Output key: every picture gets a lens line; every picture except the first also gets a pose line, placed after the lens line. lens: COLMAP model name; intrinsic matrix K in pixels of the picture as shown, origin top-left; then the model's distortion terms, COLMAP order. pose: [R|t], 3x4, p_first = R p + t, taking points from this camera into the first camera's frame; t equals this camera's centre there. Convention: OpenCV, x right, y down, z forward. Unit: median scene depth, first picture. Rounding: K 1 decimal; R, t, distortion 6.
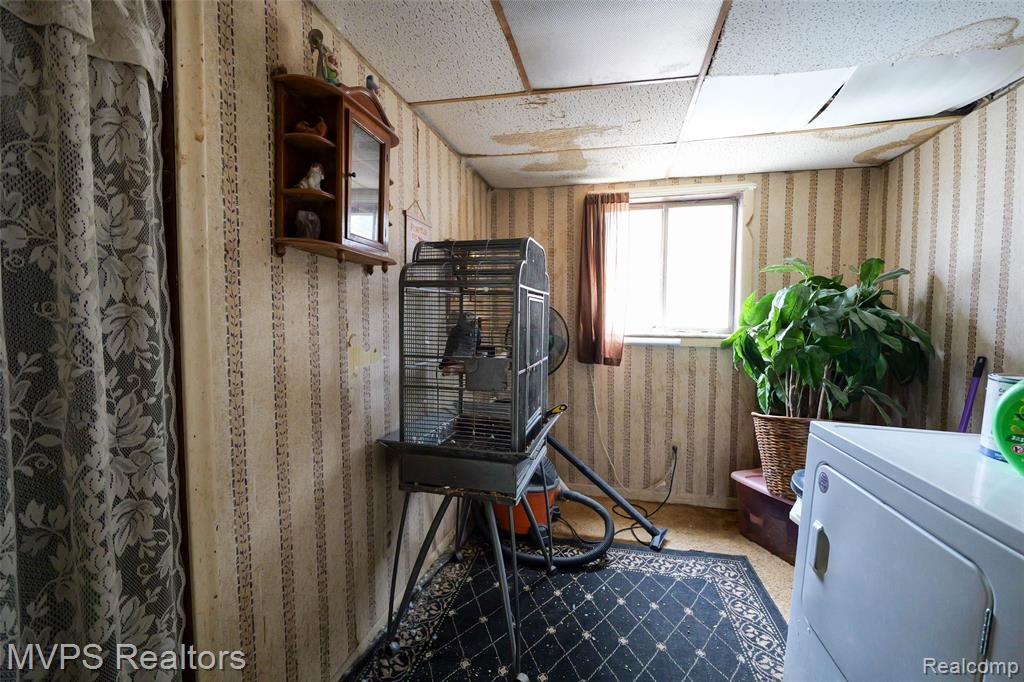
lens RADIAL K [[395.2, 0, 508.9], [0, 395.2, 336.9], [0, 0, 1]] dist [-0.010146, 0.000578]
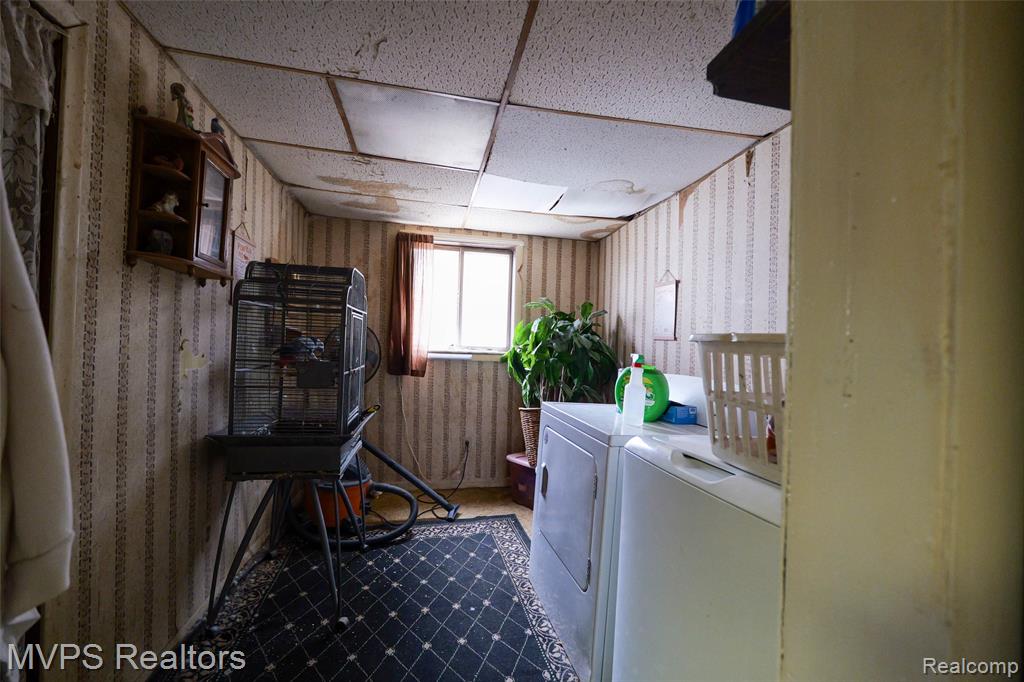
lens RADIAL K [[395.2, 0, 508.9], [0, 395.2, 336.9], [0, 0, 1]] dist [-0.010146, 0.000578]
pose [[0.887242, 0.027610, 0.460477, -0.067937], [0.000733, 0.998122, -0.061259, 0.037931], [-0.461303, 0.054689, 0.885555, -0.273465]]
